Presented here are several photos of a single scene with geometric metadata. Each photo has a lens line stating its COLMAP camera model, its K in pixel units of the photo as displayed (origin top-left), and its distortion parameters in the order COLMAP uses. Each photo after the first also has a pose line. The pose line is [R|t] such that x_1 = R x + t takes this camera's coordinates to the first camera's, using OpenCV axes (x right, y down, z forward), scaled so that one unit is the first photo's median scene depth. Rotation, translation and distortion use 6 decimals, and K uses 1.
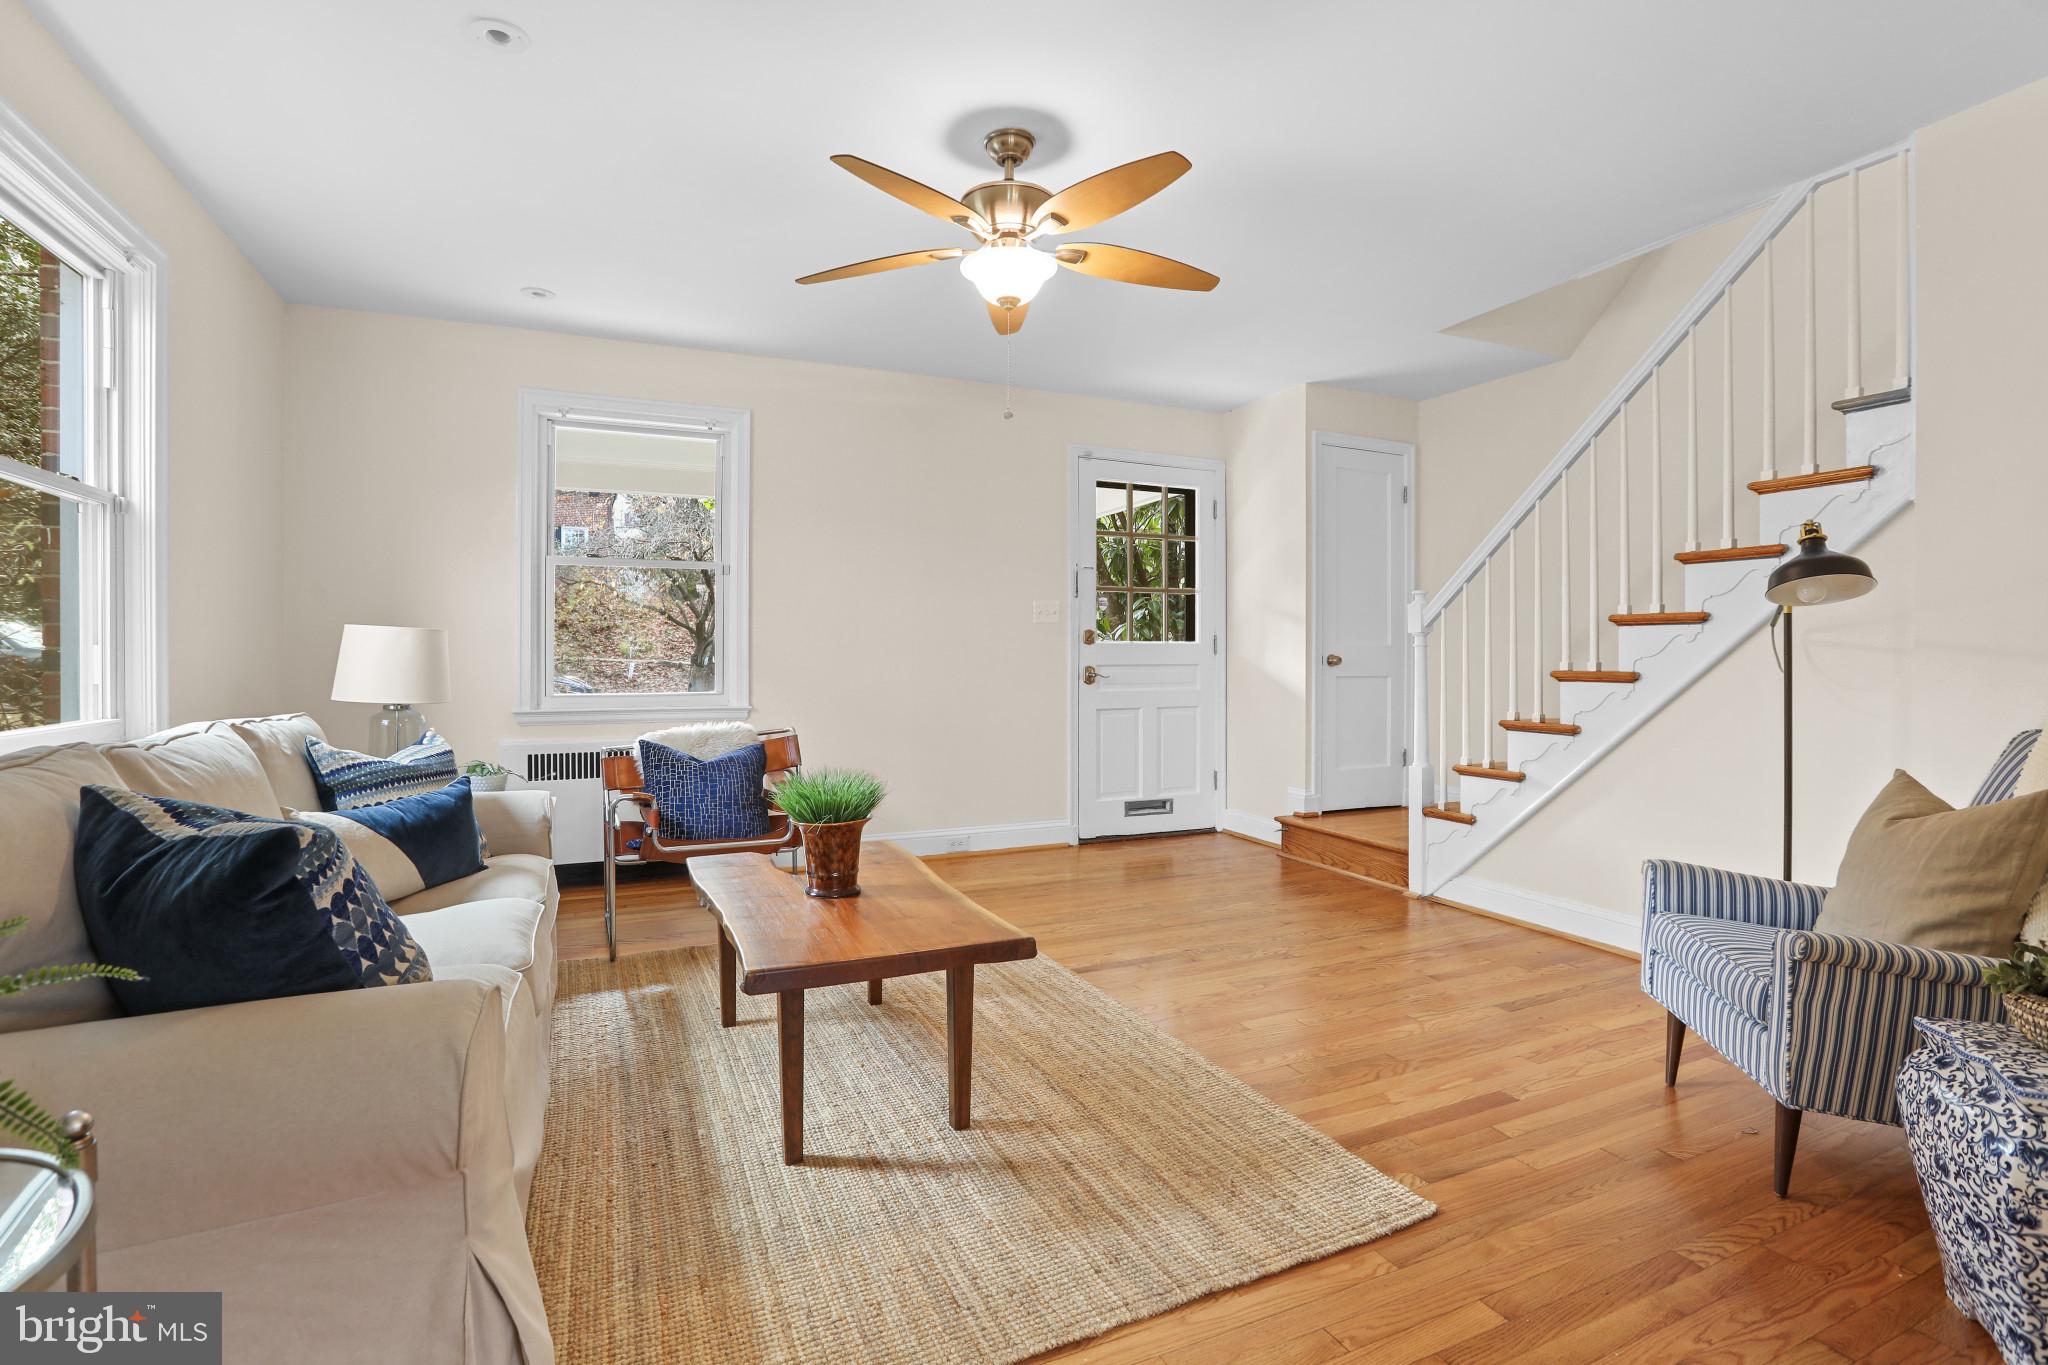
lens RADIAL K [[956.5, 0, 1025.2], [0, 956.5, 664.5], [0, 0, 1]] dist [-0.040638, 0.008766]
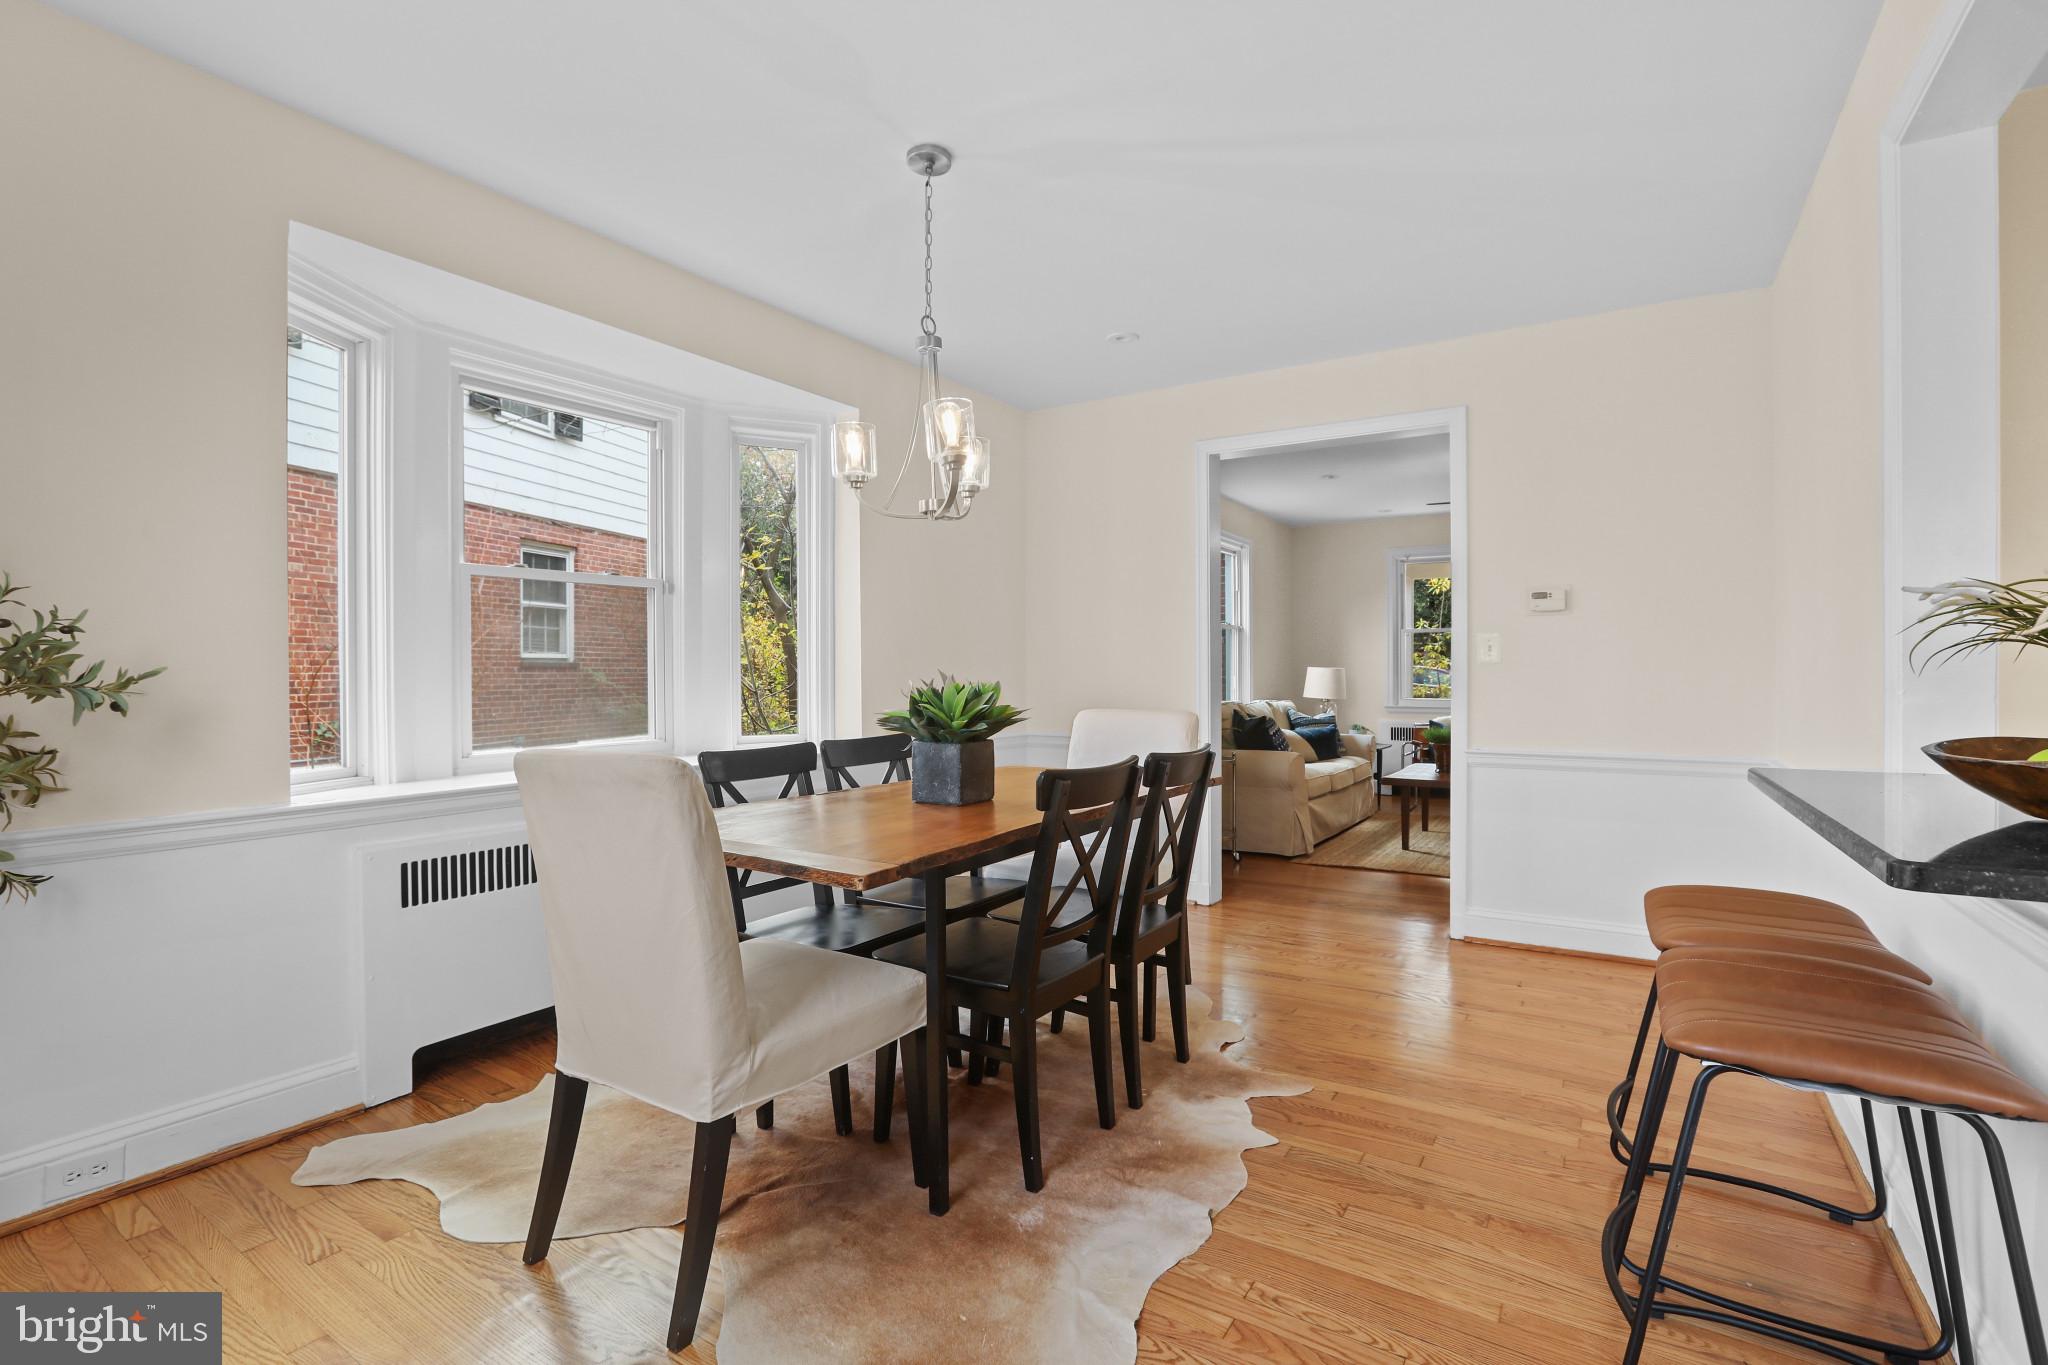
lens RADIAL K [[956.5, 0, 1041.3], [0, 956.5, 684.5], [0, 0, 1]] dist [-0.040638, 0.008766]
pose [[0.555850, 0.003939, -0.831273, 1.306514], [-0.001422, 0.999992, 0.003787, -0.006377], [0.831281, -0.000923, 0.555851, -1.327742]]
